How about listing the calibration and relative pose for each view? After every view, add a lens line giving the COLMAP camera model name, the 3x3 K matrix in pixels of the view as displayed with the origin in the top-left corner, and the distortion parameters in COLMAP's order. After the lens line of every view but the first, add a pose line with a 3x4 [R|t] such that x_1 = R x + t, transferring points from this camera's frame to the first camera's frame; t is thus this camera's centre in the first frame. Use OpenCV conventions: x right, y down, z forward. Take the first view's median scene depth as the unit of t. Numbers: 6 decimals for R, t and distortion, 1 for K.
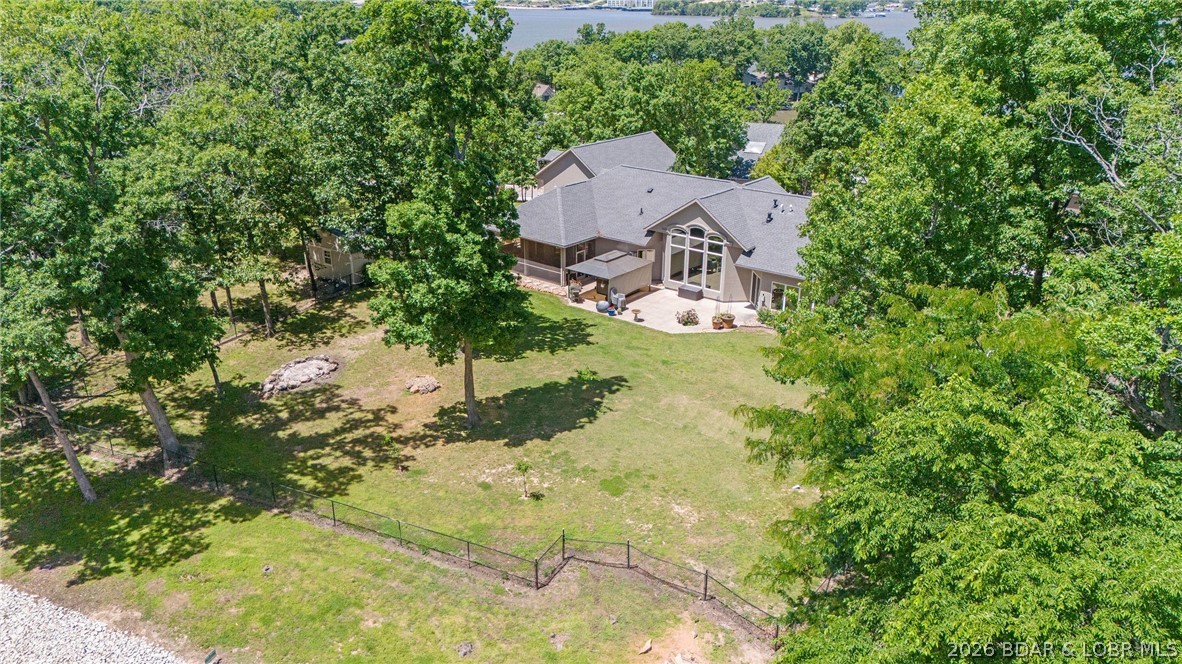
lens RADIAL K [[859.4, 0, 590.6], [0, 859.4, 334.2], [0, 0, 1]] dist [0.019868, -0.015042]
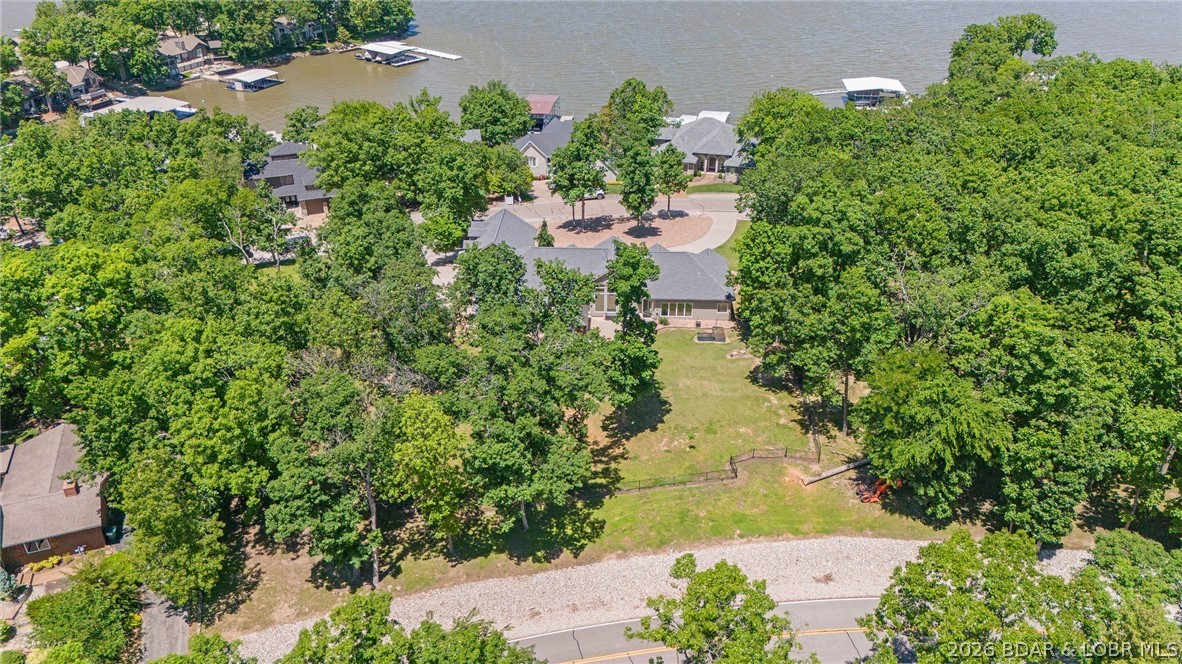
lens RADIAL K [[859.4, 0, 590.1], [0, 859.4, 331.1], [0, 0, 1]] dist [0.019868, -0.015042]
pose [[0.792782, -0.294725, 0.533510, -1.455868], [0.213577, 0.954149, 0.209726, -0.670012], [-0.570860, -0.052322, 0.819379, -0.750413]]
